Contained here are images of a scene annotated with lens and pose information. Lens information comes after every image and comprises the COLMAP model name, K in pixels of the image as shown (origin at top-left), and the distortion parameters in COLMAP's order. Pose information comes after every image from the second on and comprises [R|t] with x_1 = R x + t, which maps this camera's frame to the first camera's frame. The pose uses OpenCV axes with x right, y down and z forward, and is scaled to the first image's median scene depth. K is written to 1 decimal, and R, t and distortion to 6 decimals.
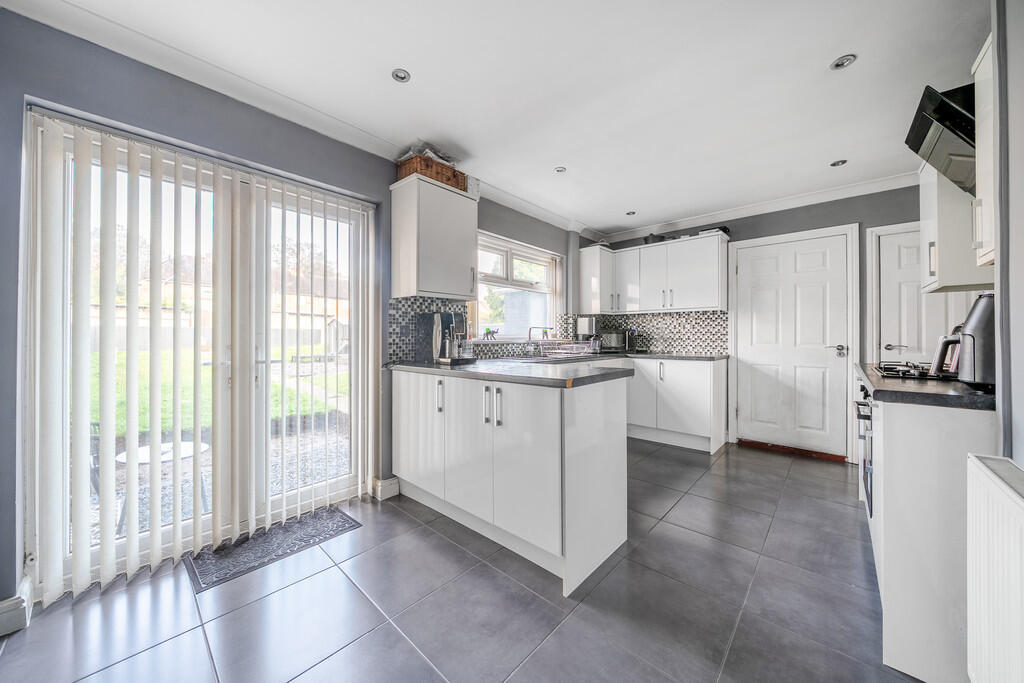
lens RADIAL K [[355.3, 0, 518.3], [0, 355.3, 335.8], [0, 0, 1]] dist [-0.001718, 0.000281]
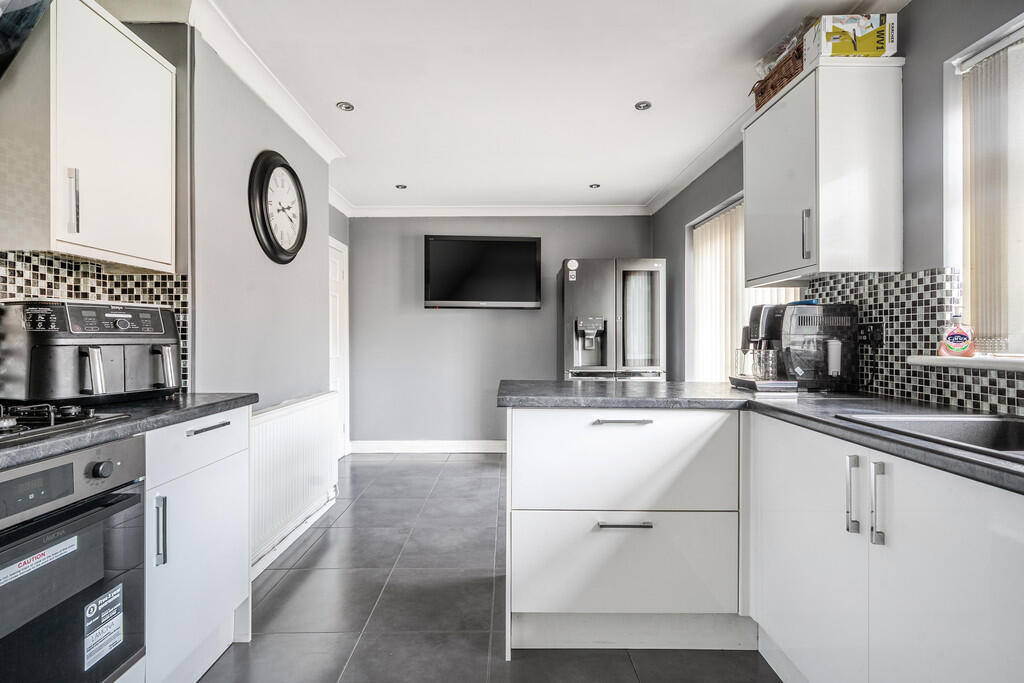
lens RADIAL K [[467.2, 0, 514.1], [0, 467.2, 335.9], [0, 0, 1]] dist [0.004909, 0.001202]
pose [[-0.746280, 0.008649, -0.665575, 0.479546], [0.014539, 0.999889, -0.003309, -0.012343], [0.665473, -0.012146, -0.746323, 0.923938]]
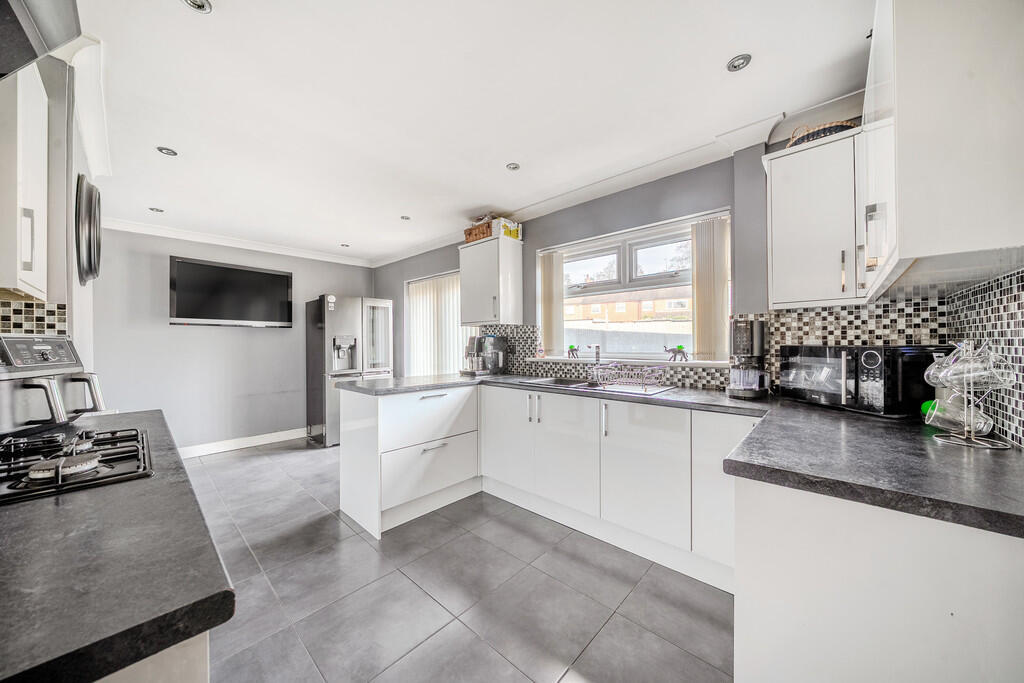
lens RADIAL K [[355.3, 0, 507.7], [0, 355.3, 341.4], [0, 0, 1]] dist [-0.001718, 0.000281]
pose [[-0.028862, 0.007954, -0.999552, 0.801602], [0.016849, 0.999830, 0.007470, -0.039270], [0.999441, -0.016626, -0.028991, 0.813977]]
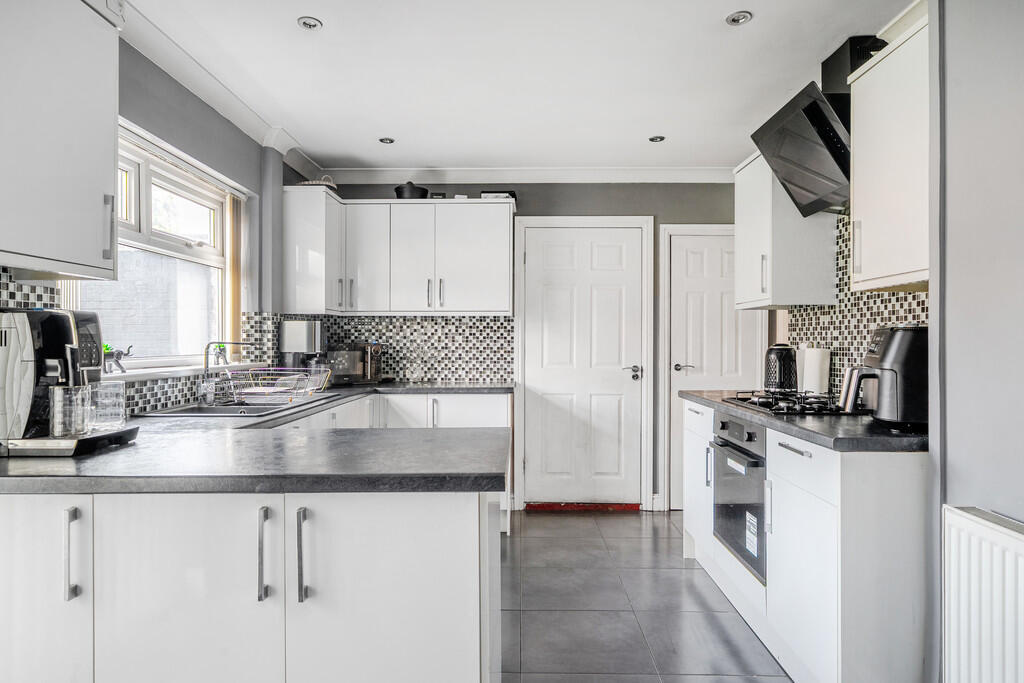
lens RADIAL K [[590.1, 0, 509.8], [0, 590.1, 346.2], [0, 0, 1]] dist [0.002772, 0.000022]
pose [[0.758313, -0.002087, 0.651887, -0.165544], [-0.003447, 0.999968, 0.007211, -0.024611], [-0.651881, -0.007715, 0.758282, 0.166040]]
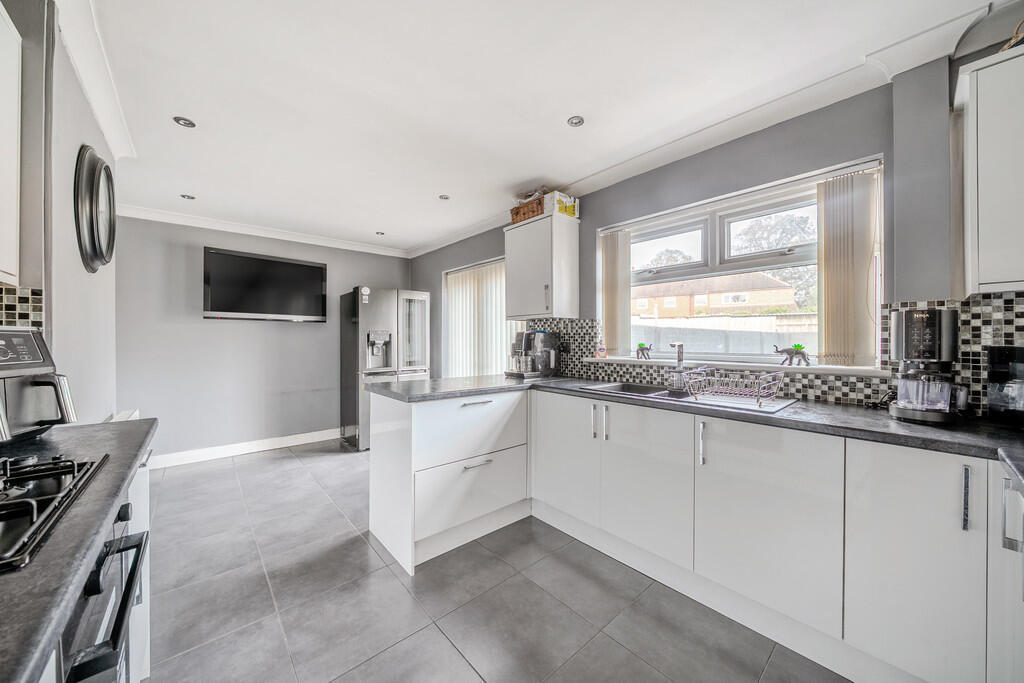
lens RADIAL K [[355.3, 0, 503.9], [0, 355.3, 340.2], [0, 0, 1]] dist [-0.001718, 0.000281]
pose [[-0.136604, 0.013364, -0.990536, 0.670387], [0.011246, 0.999865, 0.011939, -0.038407], [0.990562, -0.009509, -0.136736, 0.768596]]
